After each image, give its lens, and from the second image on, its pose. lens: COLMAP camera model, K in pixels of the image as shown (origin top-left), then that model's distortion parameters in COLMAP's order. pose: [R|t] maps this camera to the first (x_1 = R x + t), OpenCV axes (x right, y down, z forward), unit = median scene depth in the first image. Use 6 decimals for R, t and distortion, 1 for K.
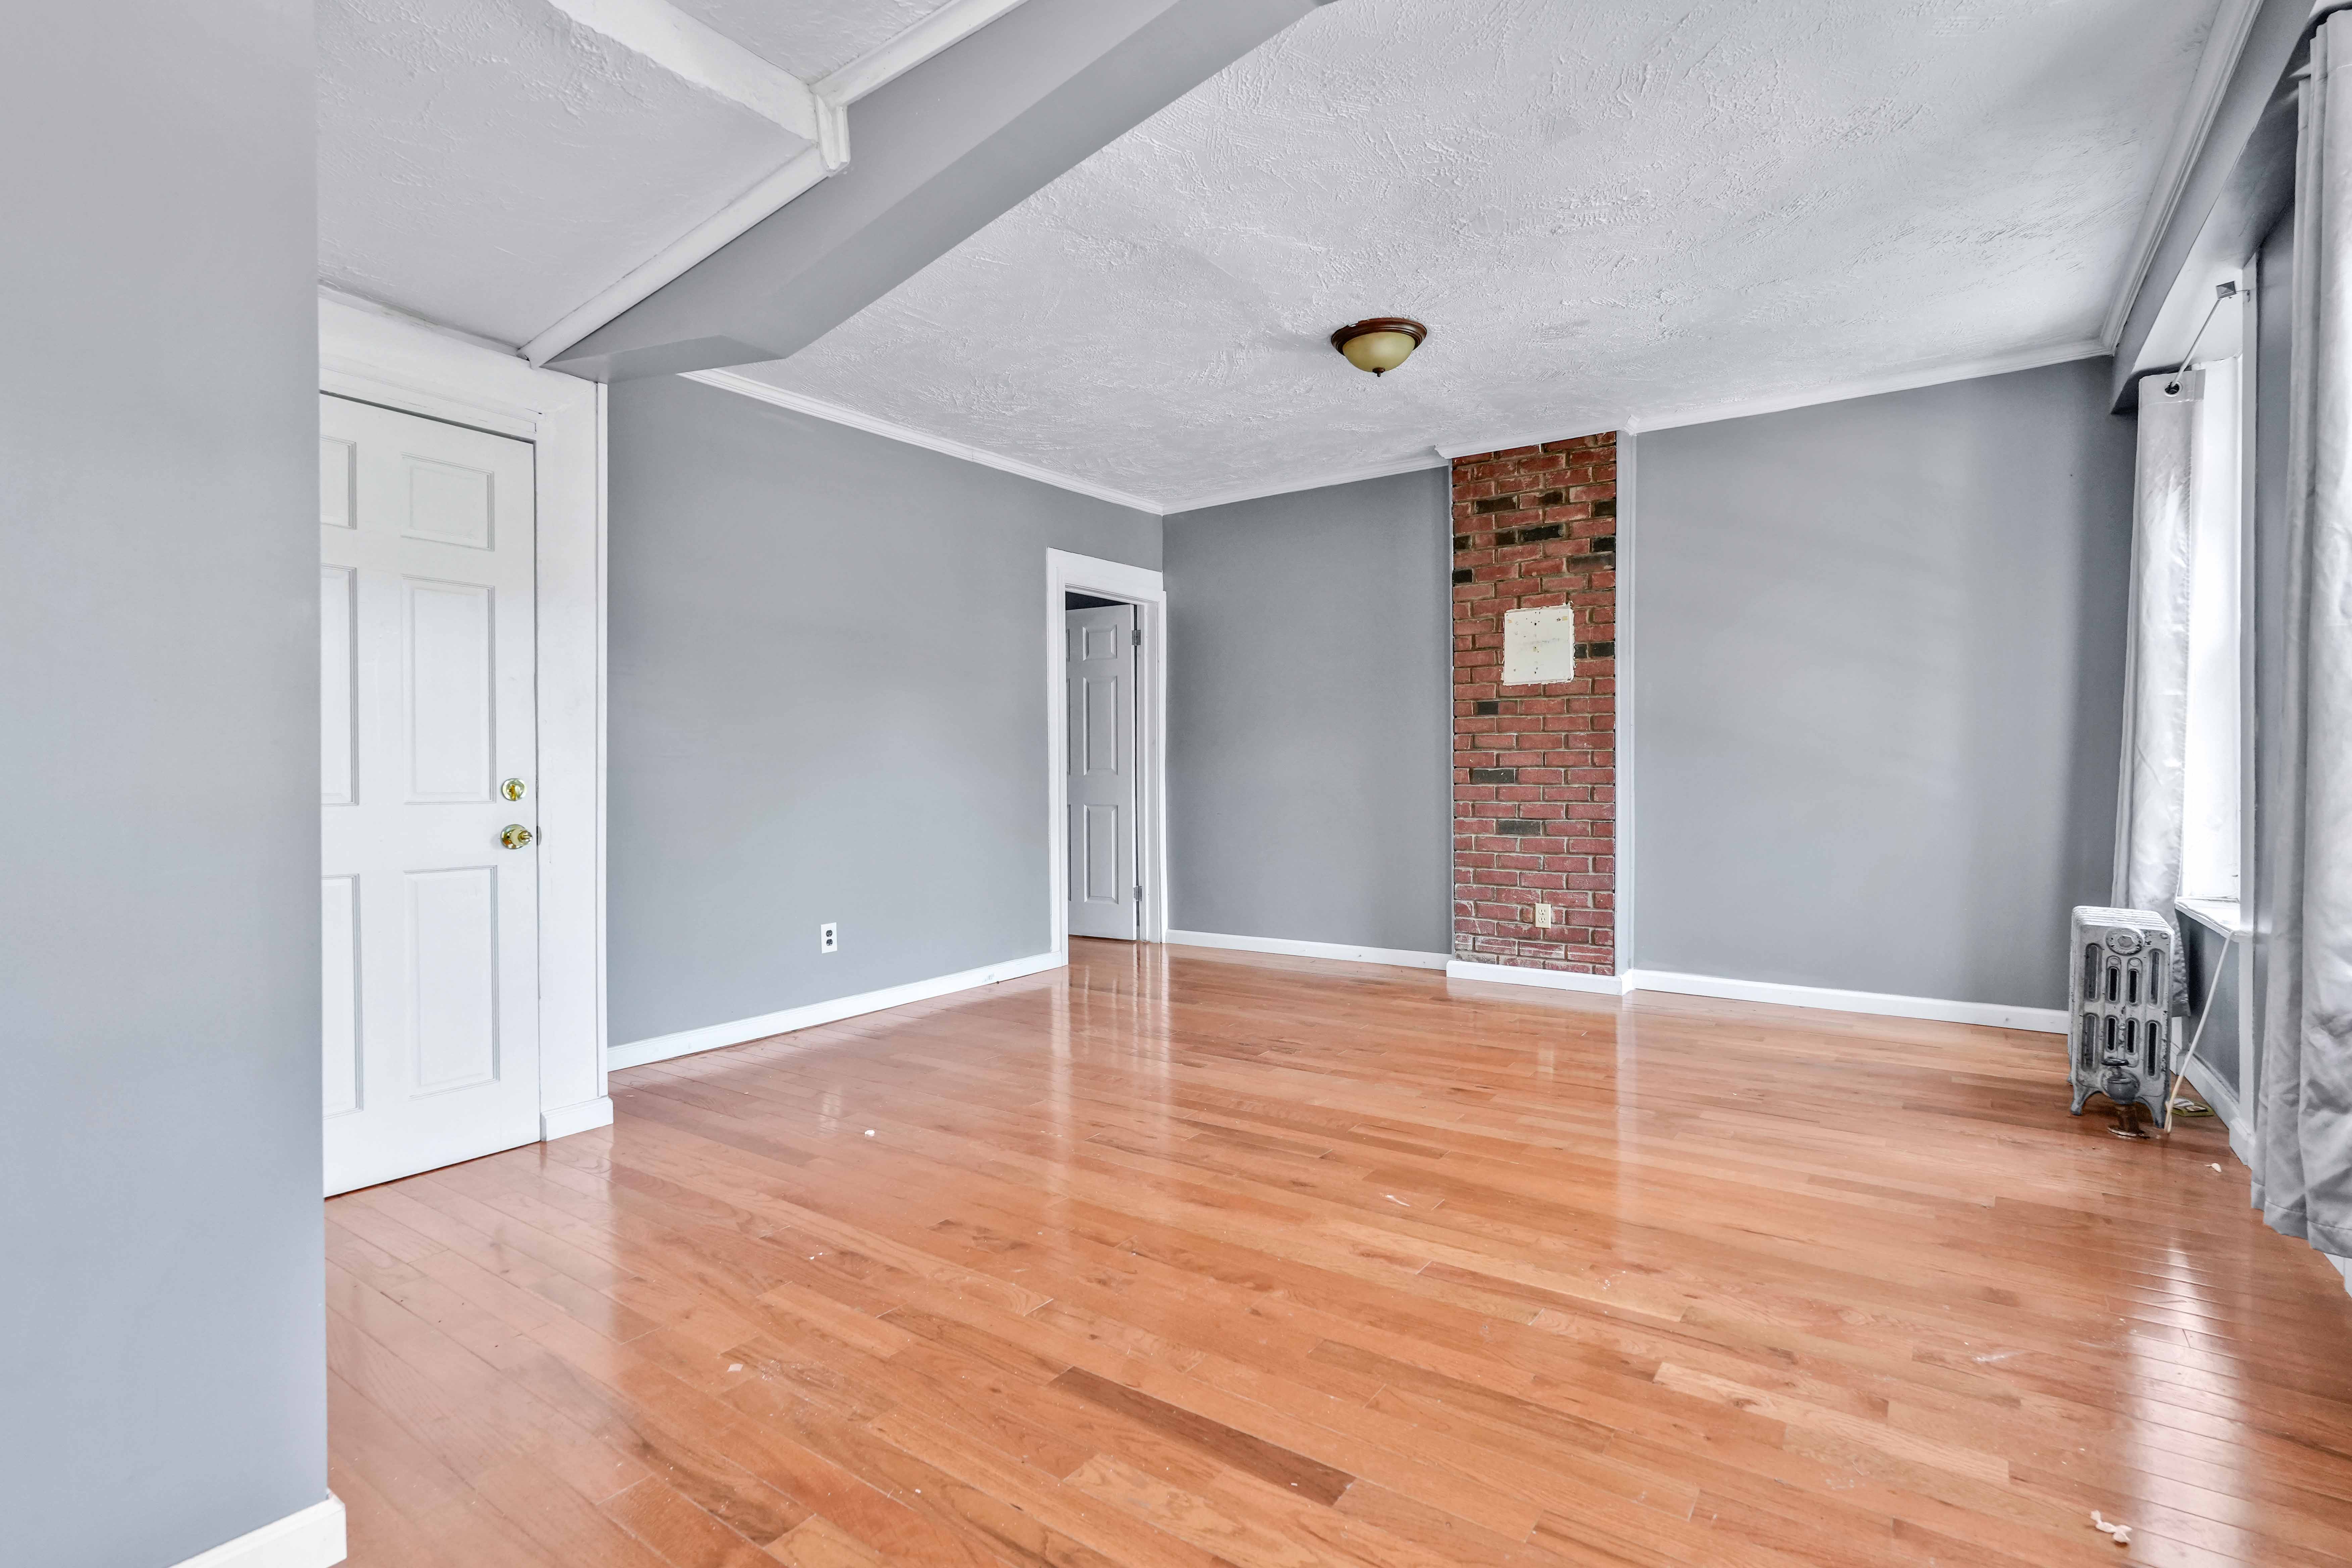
lens RADIAL K [[1063.4, 0, 1178.1], [0, 1063.4, 787.1], [0, 0, 1]] dist [-0.002393, 0.000223]
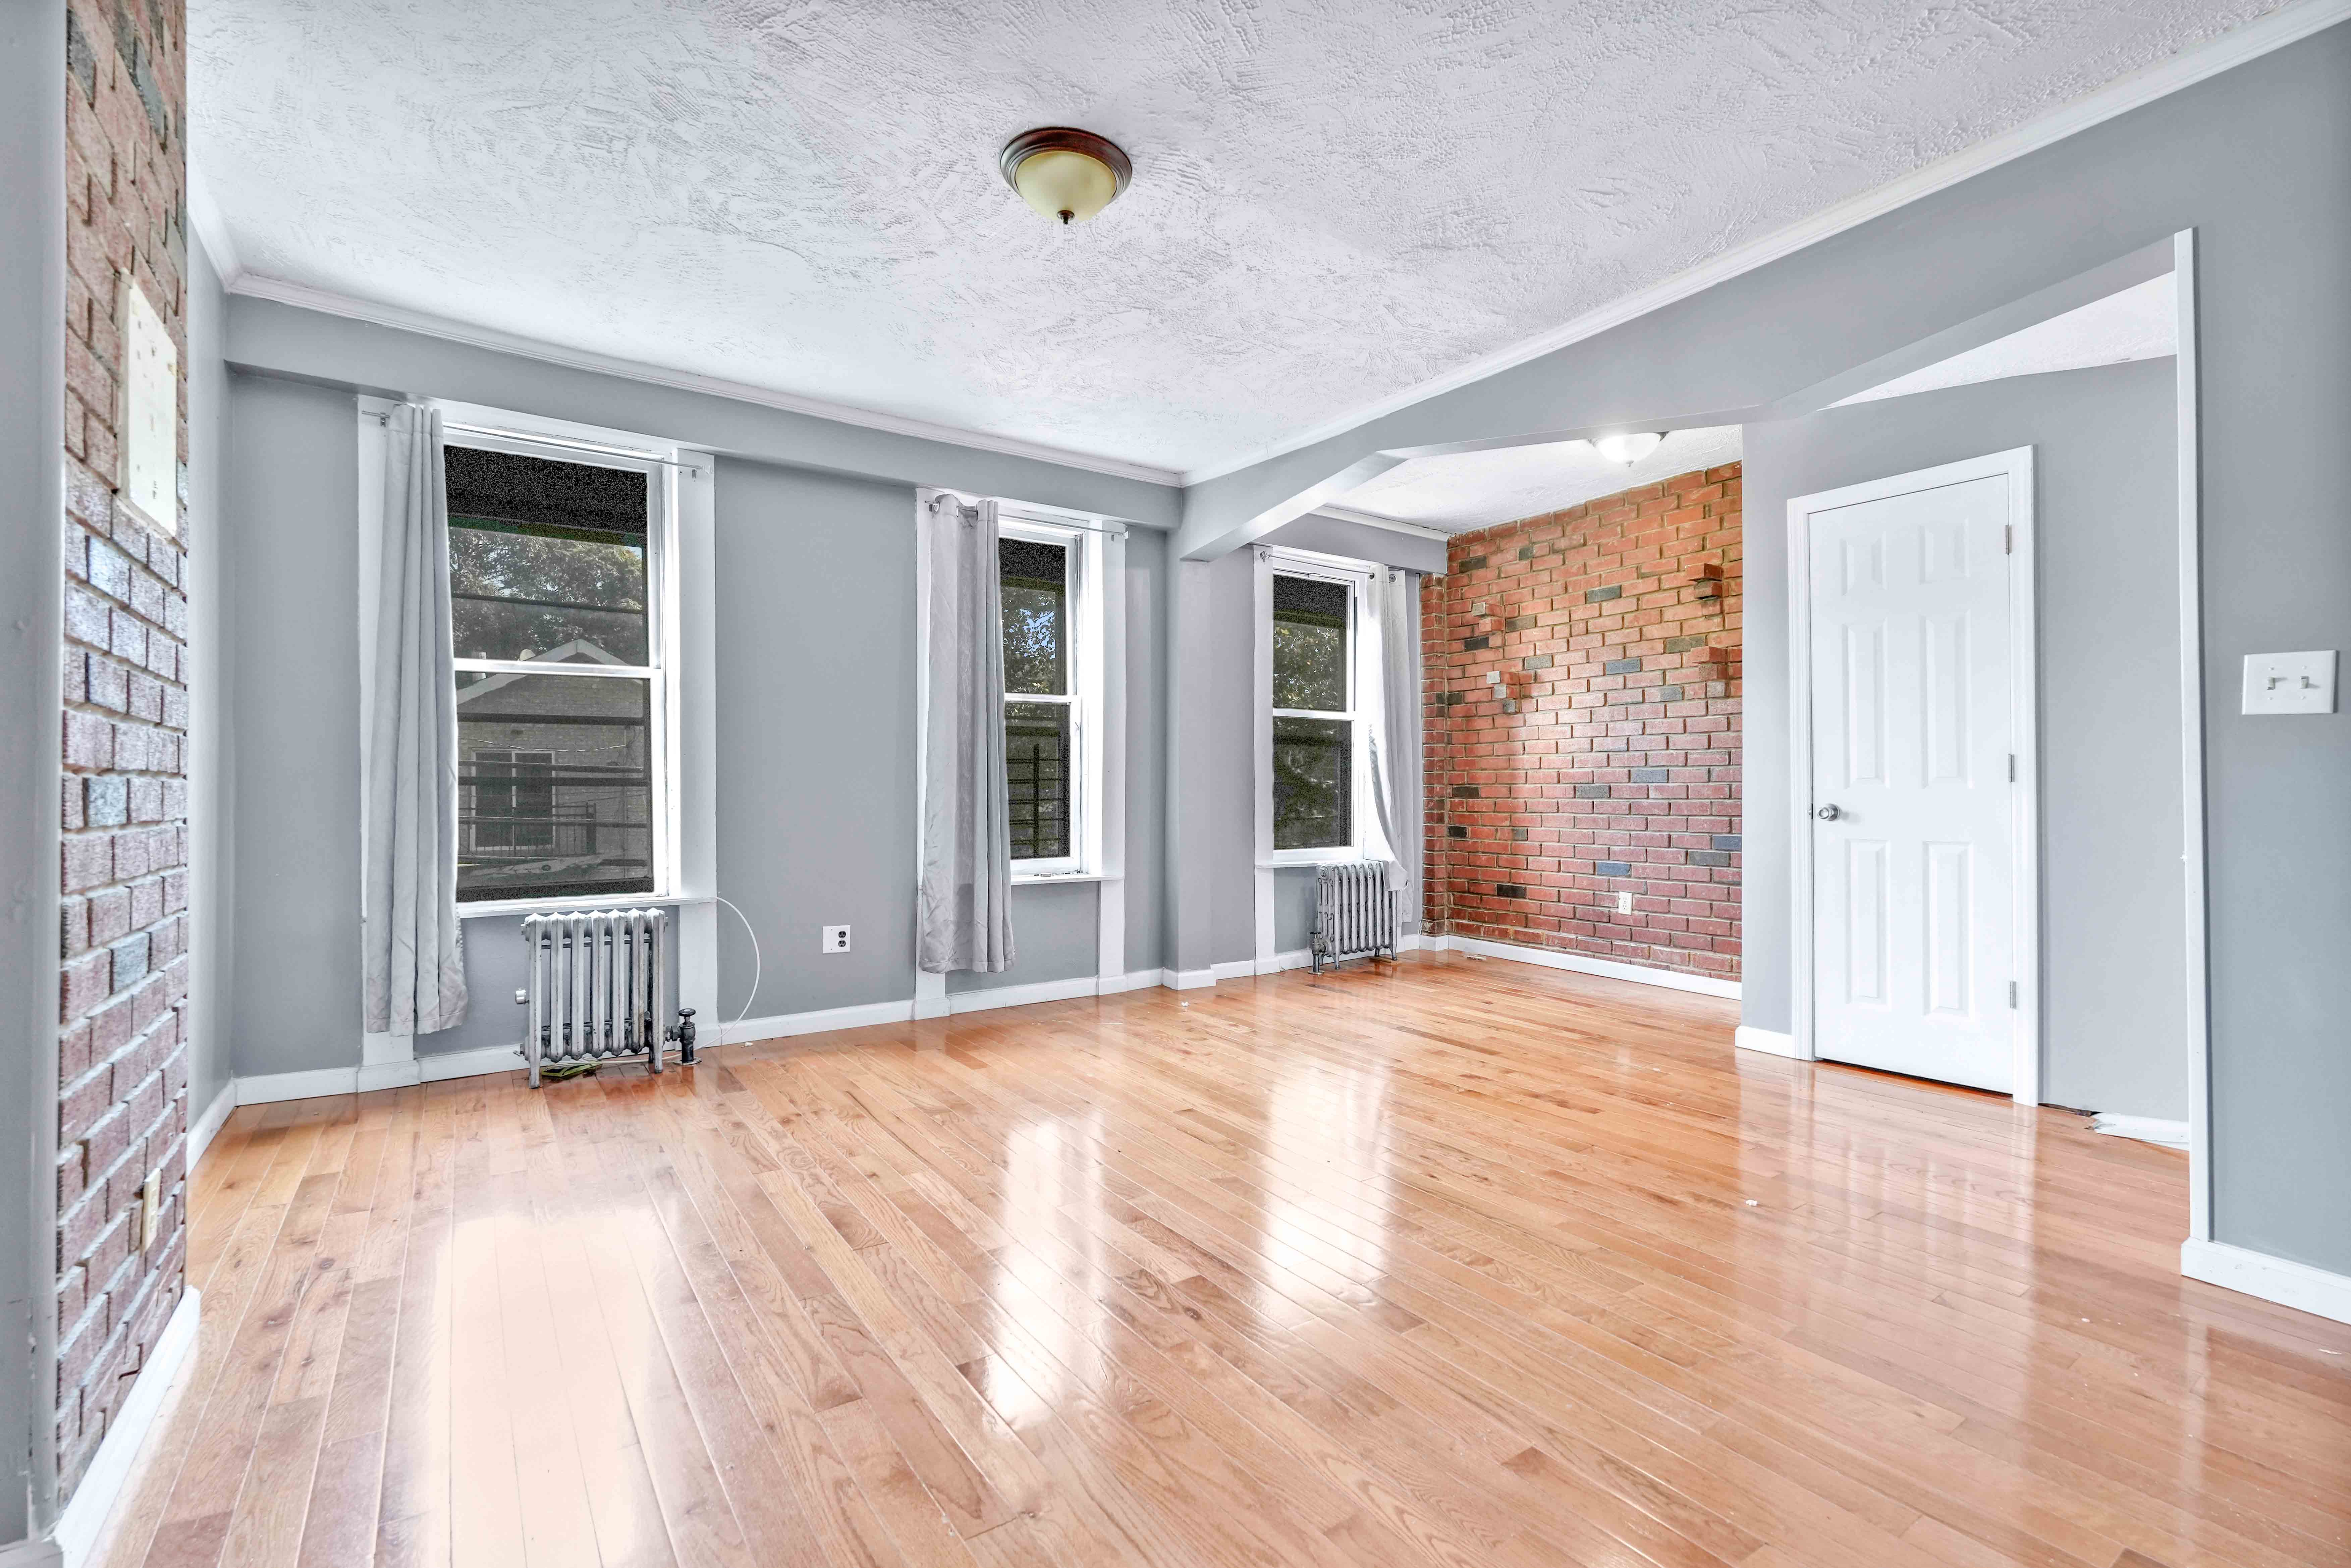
lens RADIAL K [[1063.0, 0, 1179.7], [0, 1063.0, 780.5], [0, 0, 1]] dist [-0.002393, 0.000223]
pose [[-0.937267, -0.001042, 0.348610, -0.208211], [0.001473, 0.999975, 0.006950, -0.043131], [-0.348609, 0.007028, -0.937242, 2.688162]]
